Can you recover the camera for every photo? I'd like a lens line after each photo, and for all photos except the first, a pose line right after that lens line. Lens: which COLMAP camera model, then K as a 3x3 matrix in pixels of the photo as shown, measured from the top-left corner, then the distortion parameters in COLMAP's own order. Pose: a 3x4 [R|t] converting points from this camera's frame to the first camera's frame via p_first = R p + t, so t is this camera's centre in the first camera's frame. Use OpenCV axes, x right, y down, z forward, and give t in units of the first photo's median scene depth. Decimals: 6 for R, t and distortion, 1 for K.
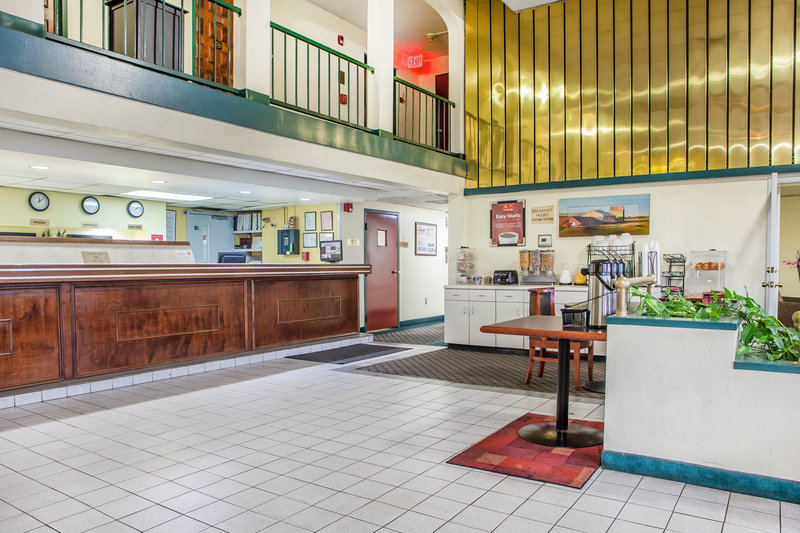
lens RADIAL K [[584.7, 0, 398.5], [0, 584.7, 284.6], [0, 0, 1]] dist [-0.050328, 0.002449]
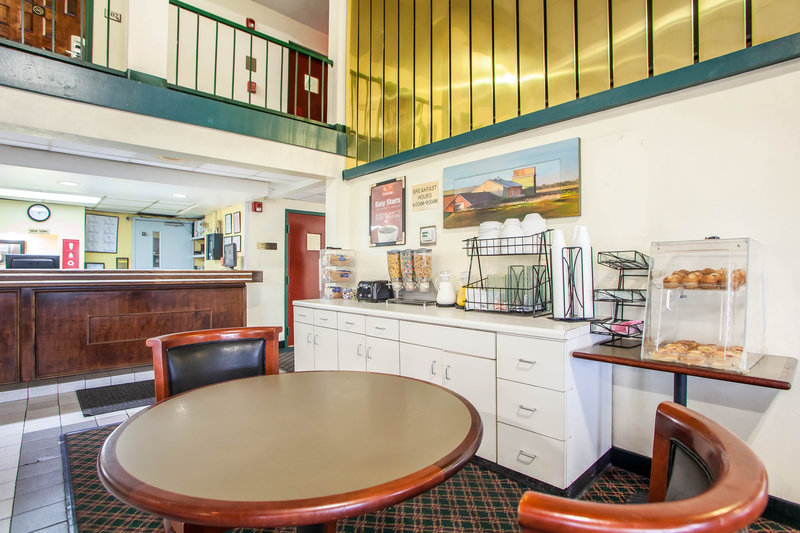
lens RADIAL K [[403.2, 0, 400.0], [0, 403.2, 266.5], [0, 0, 1]] dist [-0.031967, -0.000118]
pose [[0.973999, 0.001593, -0.226547, 0.329480], [-0.011541, 0.999026, -0.042592, -0.021704], [0.226258, 0.044099, 0.973069, 0.569385]]
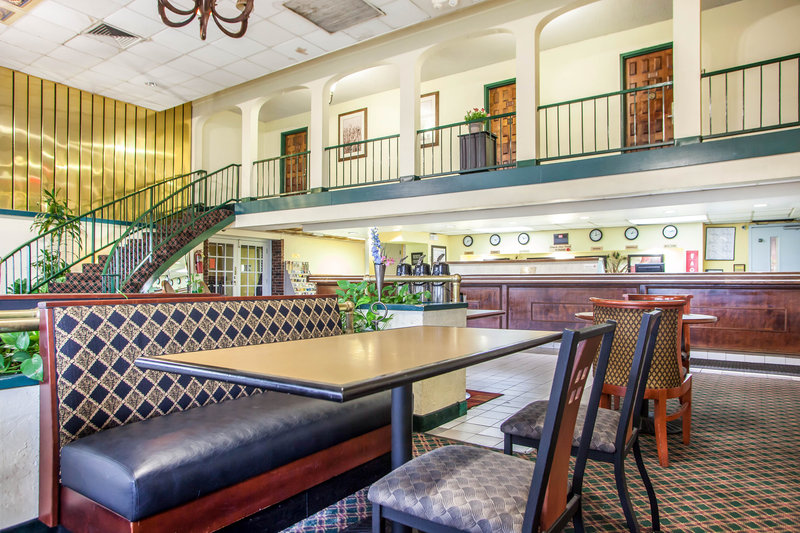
lens RADIAL K [[509.2, 0, 400.0], [0, 509.2, 266.5], [0, 0, 1]] dist [-0.000423, 0.000688]
pose [[-0.007085, -0.032348, -0.999452, 0.761534], [-0.036838, 0.998807, -0.032066, 0.003679], [0.999296, 0.036590, -0.008268, 0.479413]]
